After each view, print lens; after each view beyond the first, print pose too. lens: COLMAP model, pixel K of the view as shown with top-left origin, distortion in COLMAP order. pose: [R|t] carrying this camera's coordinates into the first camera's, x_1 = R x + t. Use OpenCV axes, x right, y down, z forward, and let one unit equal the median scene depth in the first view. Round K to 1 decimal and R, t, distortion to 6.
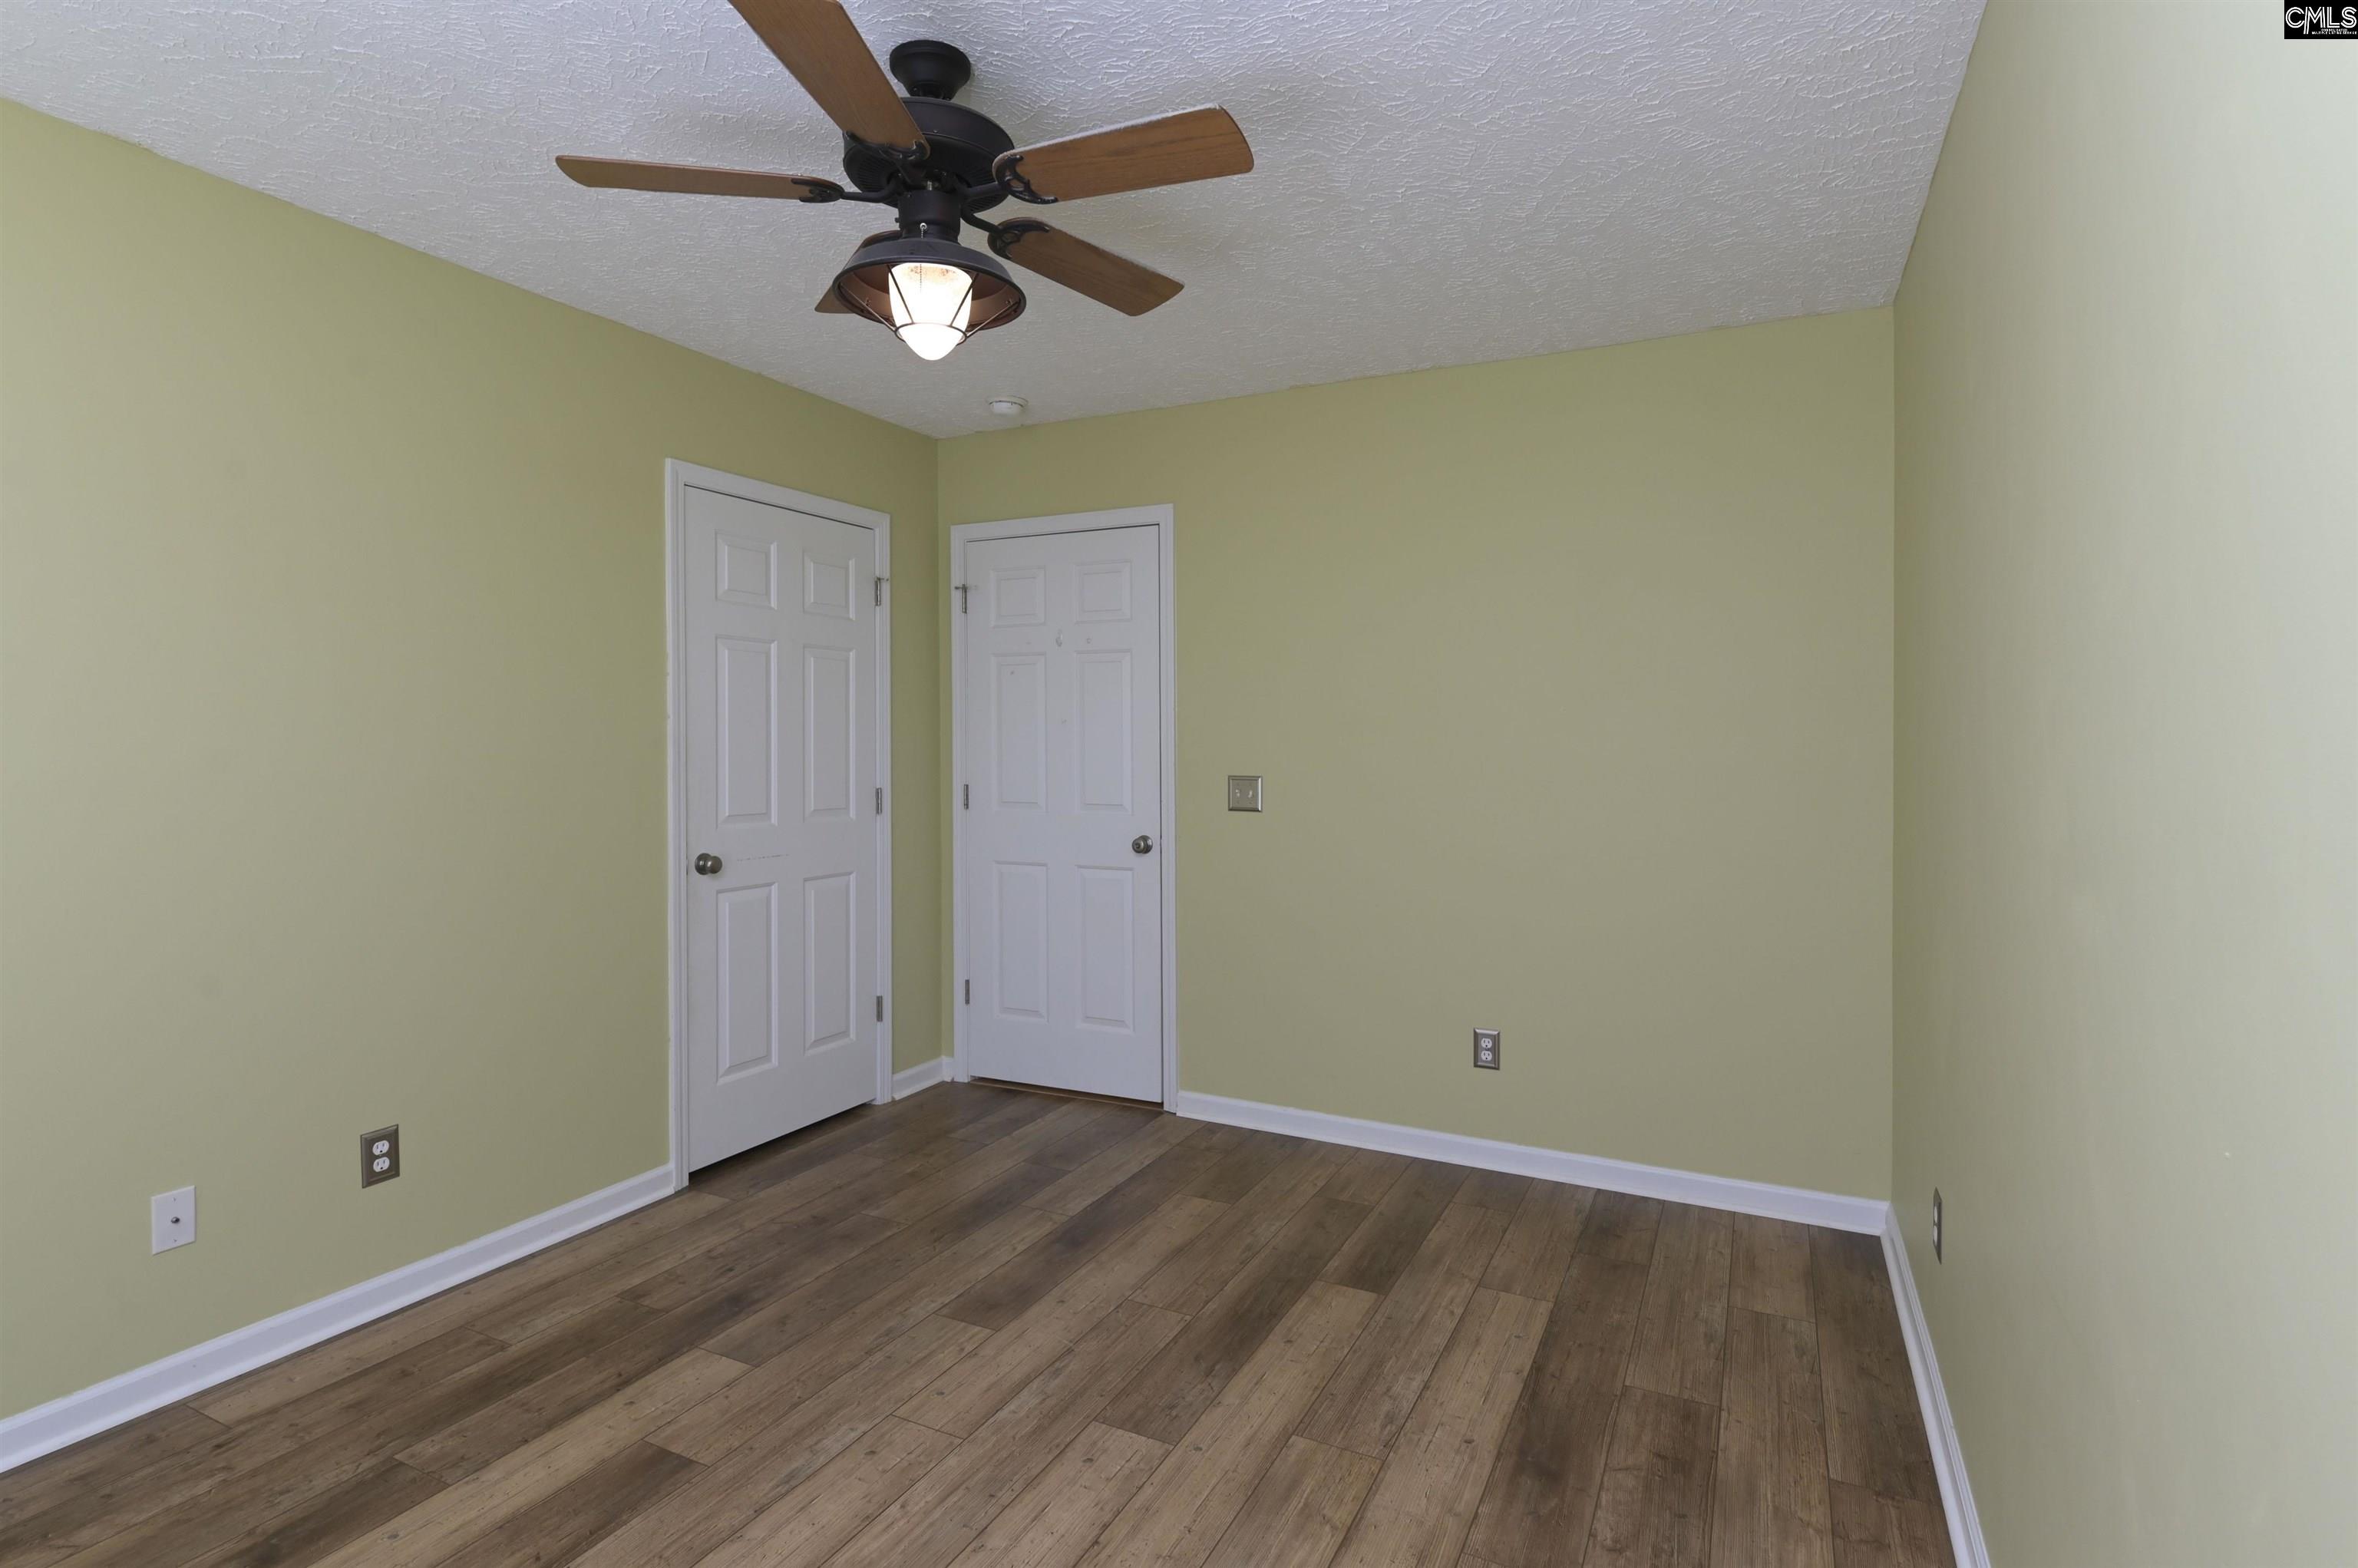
lens RADIAL K [[1172.1, 0, 1176.1], [0, 1172.1, 747.5], [0, 0, 1]] dist [0.009026, -0.010048]
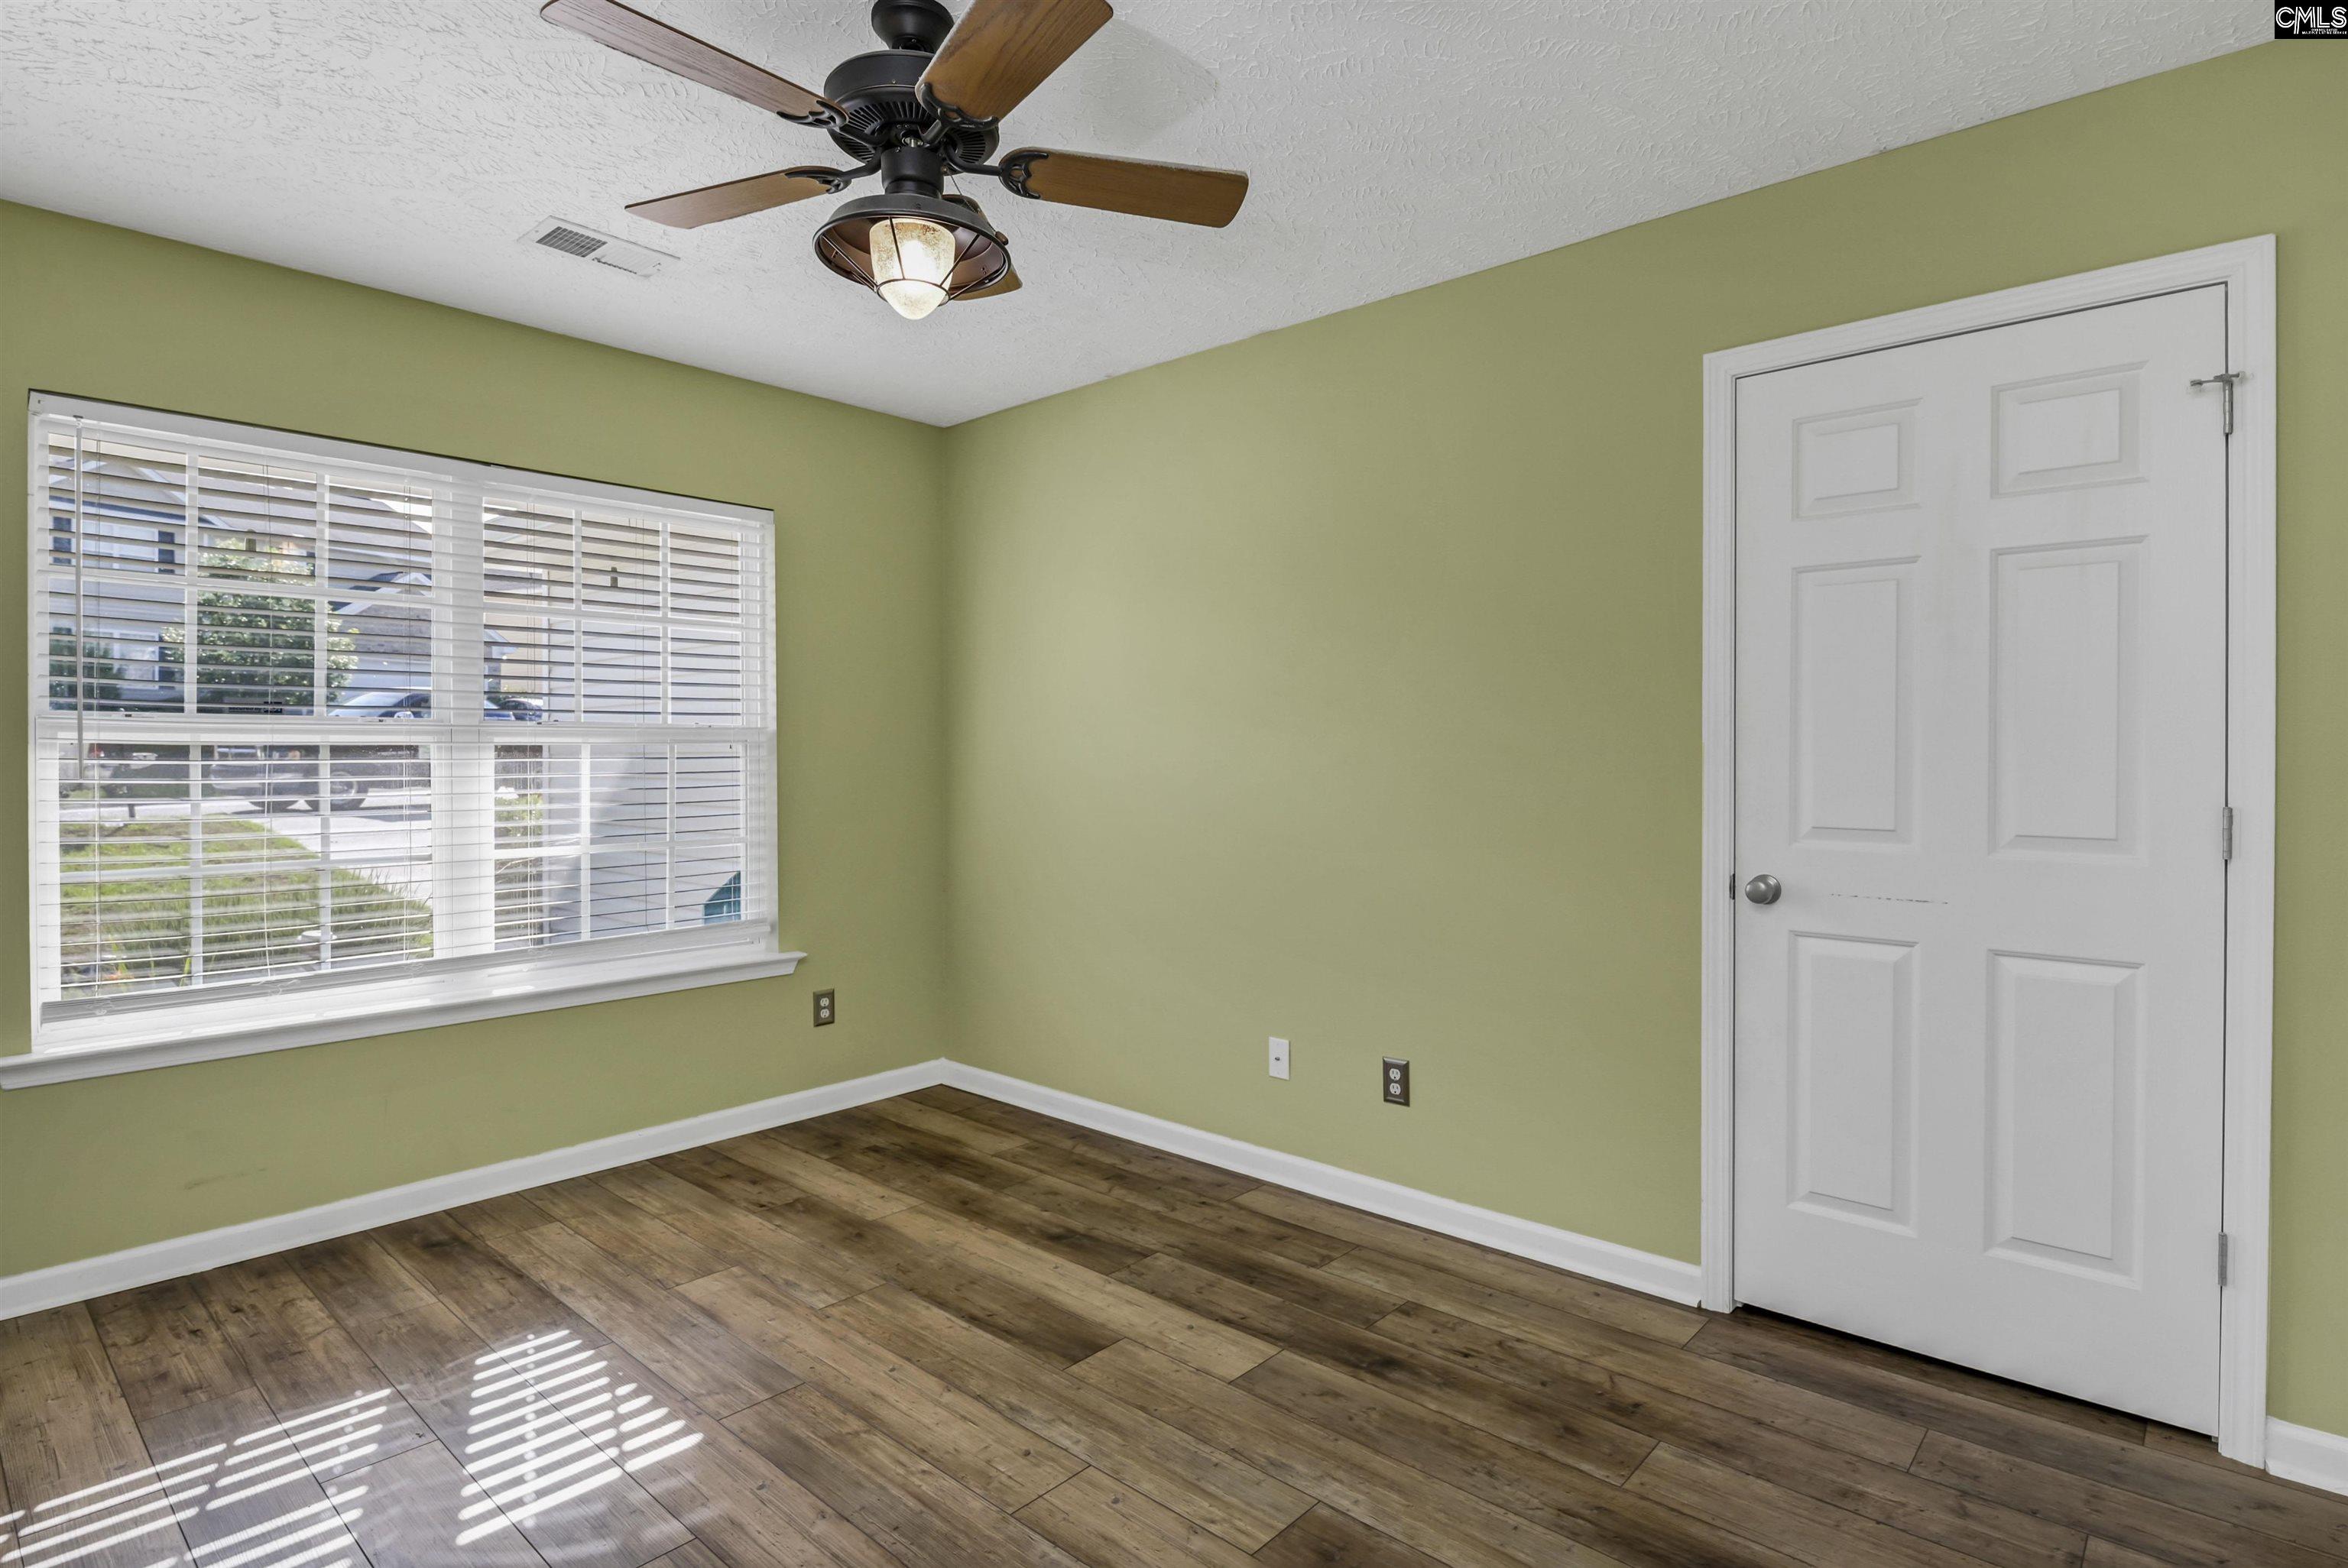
lens RADIAL K [[1167.0, 0, 1171.1], [0, 1167.0, 747.6], [0, 0, 1]] dist [0.009026, -0.010048]
pose [[-0.254653, -0.008845, -0.966992, 0.519611], [-0.006621, 0.999951, -0.007403, 0.026840], [0.967010, 0.004517, -0.254699, 1.106386]]
